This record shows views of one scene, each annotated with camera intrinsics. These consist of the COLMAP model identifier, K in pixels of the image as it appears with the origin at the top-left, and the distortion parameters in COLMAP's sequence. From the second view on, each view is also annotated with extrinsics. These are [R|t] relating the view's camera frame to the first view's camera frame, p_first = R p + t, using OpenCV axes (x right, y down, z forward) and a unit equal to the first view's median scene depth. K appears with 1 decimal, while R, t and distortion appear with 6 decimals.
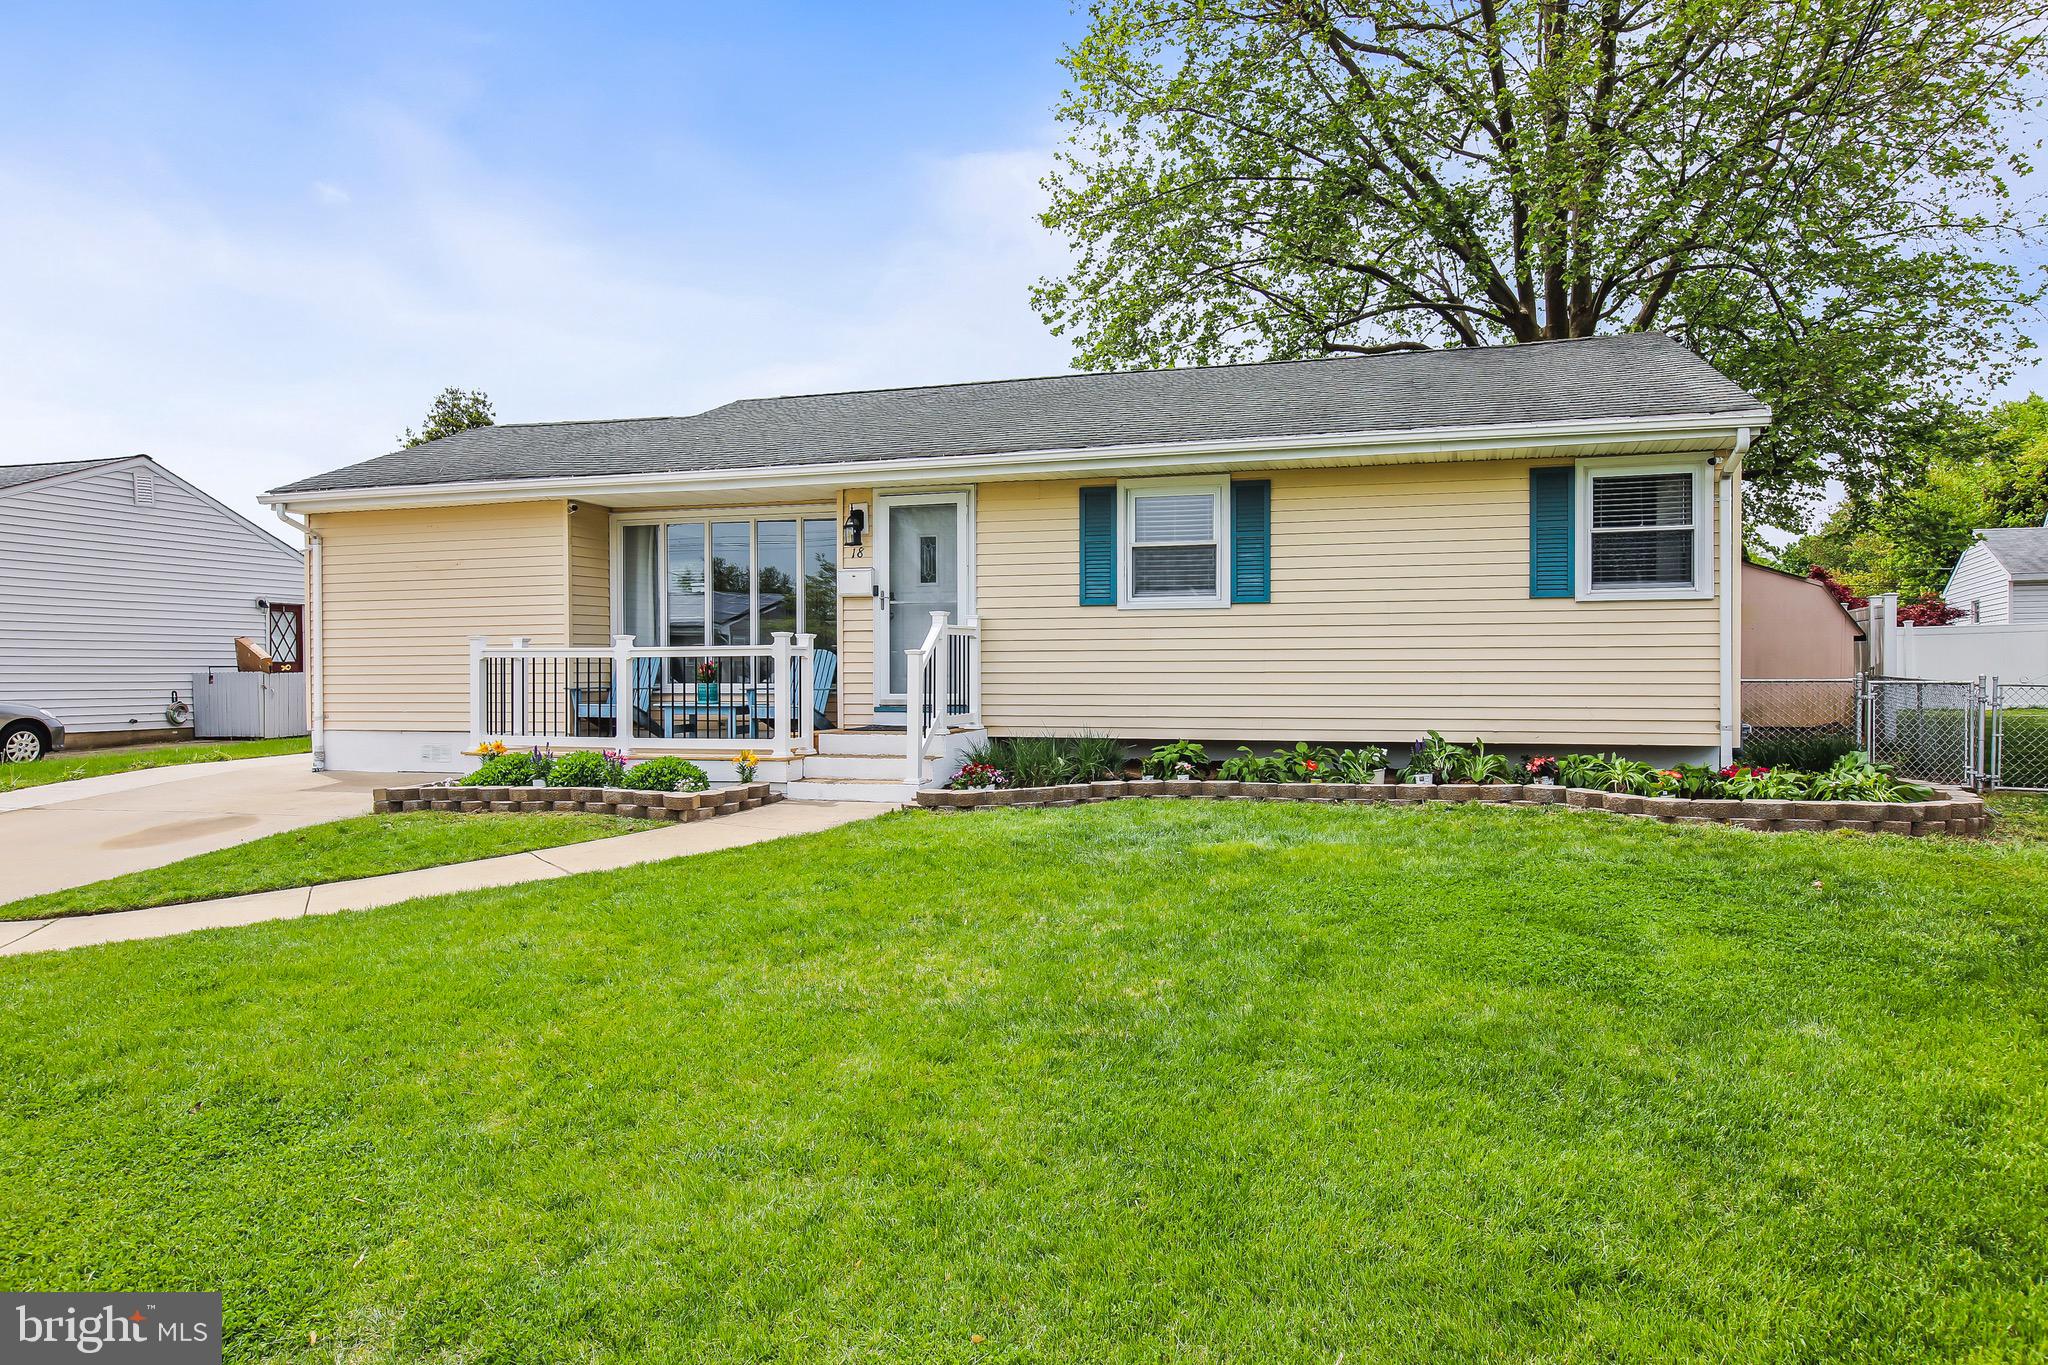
lens RADIAL K [[1345.3, 0, 1025.5], [0, 1345.3, 683.9], [0, 0, 1]] dist [0.003000, -0.006525]
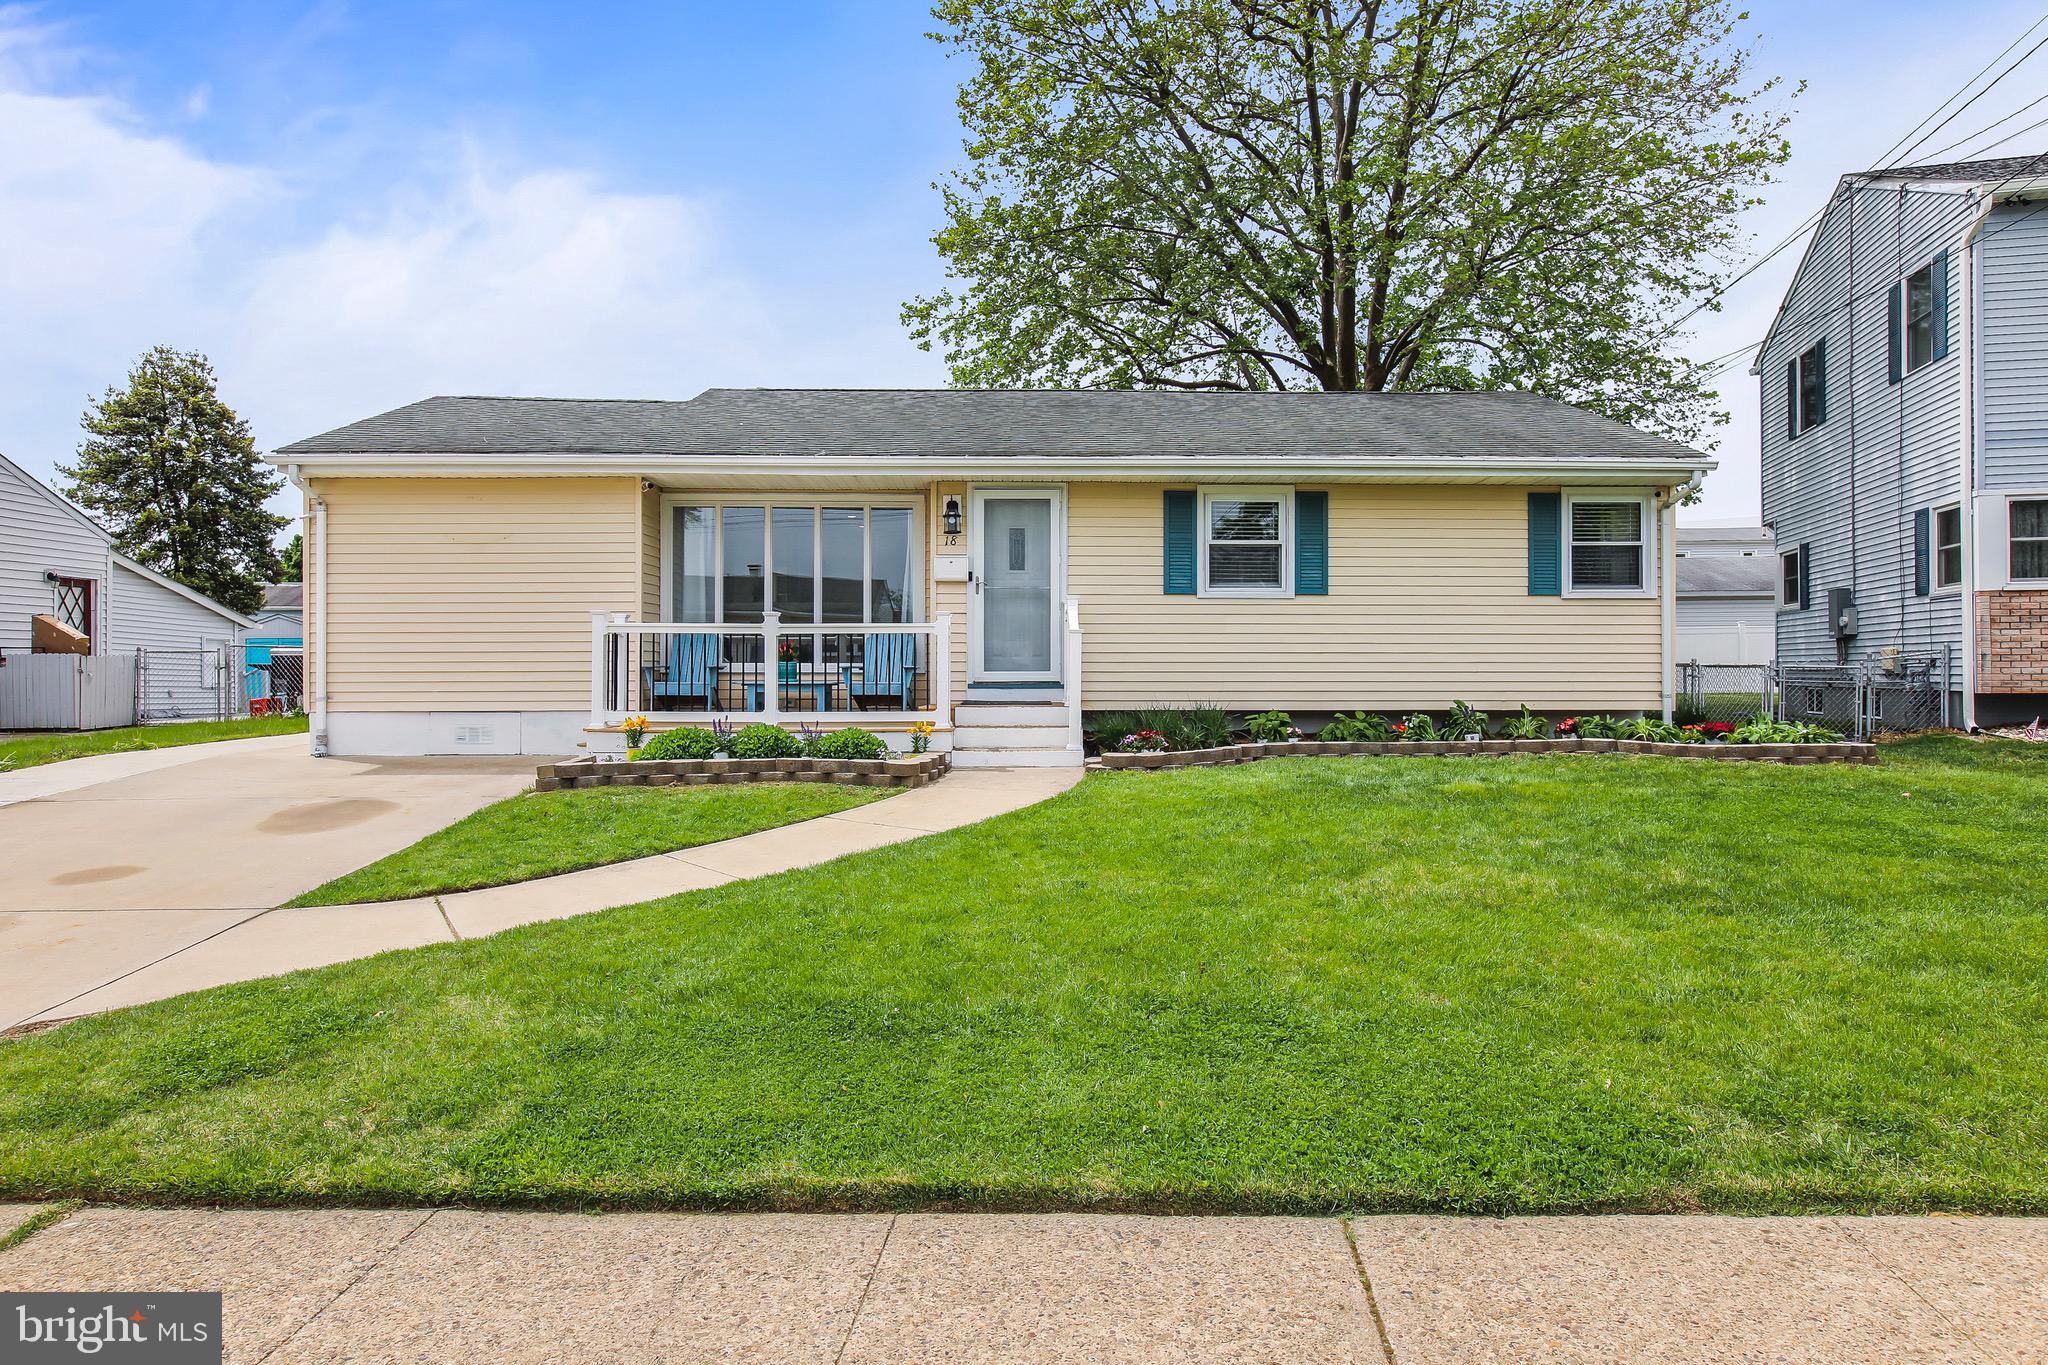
lens RADIAL K [[1255.5, 0, 1037.9], [0, 1255.5, 683.9], [0, 0, 1]] dist [-0.002071, 0.008583]
pose [[0.945498, 0.000048, 0.325629, -0.409896], [-0.000145, 1.000000, 0.000273, 0.017877], [-0.325629, -0.000305, 0.945497, 0.028243]]
